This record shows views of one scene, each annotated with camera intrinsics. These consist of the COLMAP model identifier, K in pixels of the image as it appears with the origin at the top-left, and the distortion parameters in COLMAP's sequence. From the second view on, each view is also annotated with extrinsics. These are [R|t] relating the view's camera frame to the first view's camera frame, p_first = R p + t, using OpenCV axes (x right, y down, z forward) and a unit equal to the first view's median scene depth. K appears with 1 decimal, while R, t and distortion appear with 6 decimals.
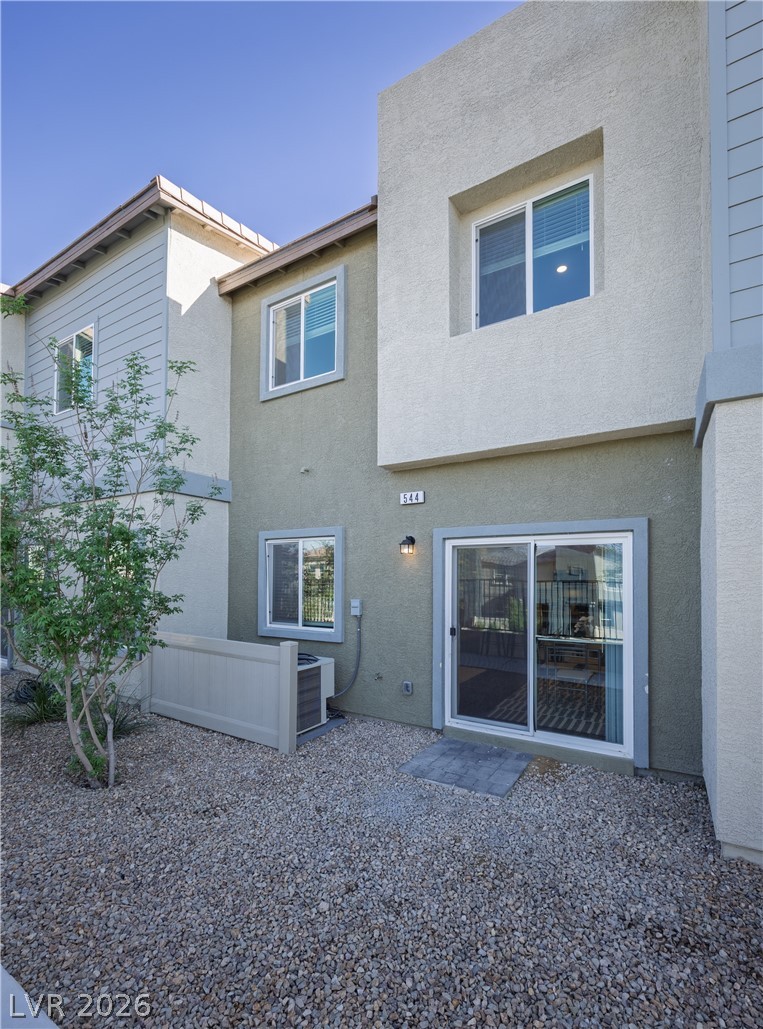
lens RADIAL K [[635.7, 0, 423.6], [0, 635.7, 567.6], [0, 0, 1]] dist [0.000167, -0.000675]
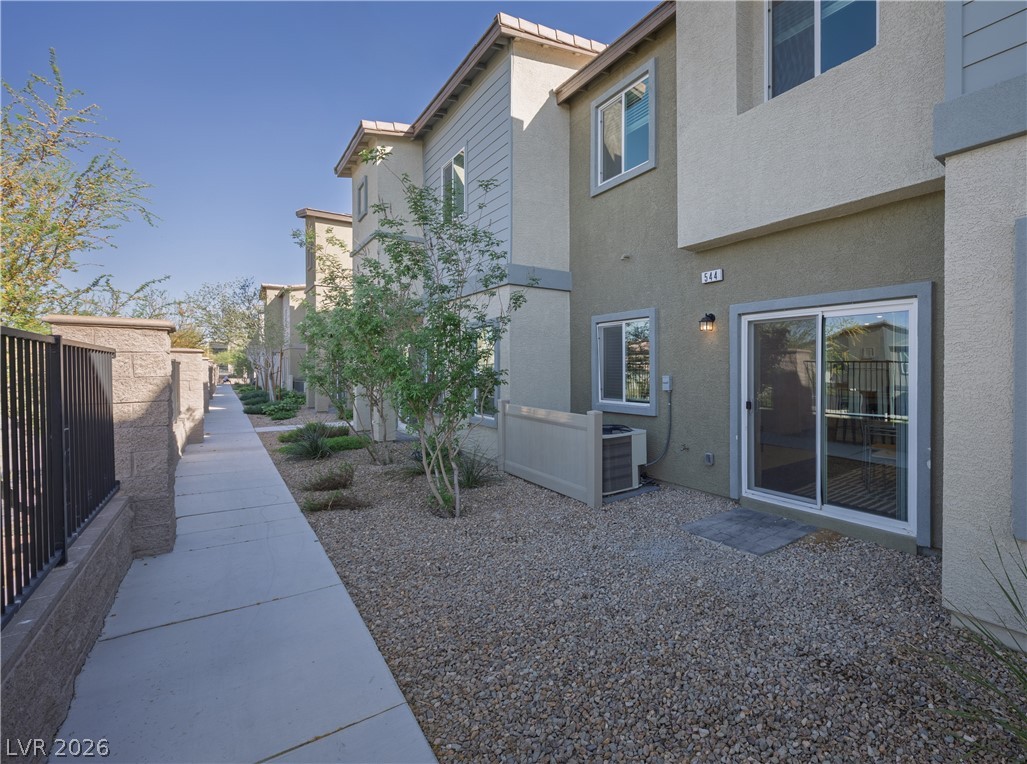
lens RADIAL K [[634.5, 0, 511.1], [0, 634.5, 382.3], [0, 0, 1]] dist [0.000167, -0.000675]
pose [[0.897763, 0.004969, -0.440451, 0.153283], [0.014624, 0.999049, 0.041080, 0.016433], [0.440236, -0.043322, 0.896836, -0.082651]]
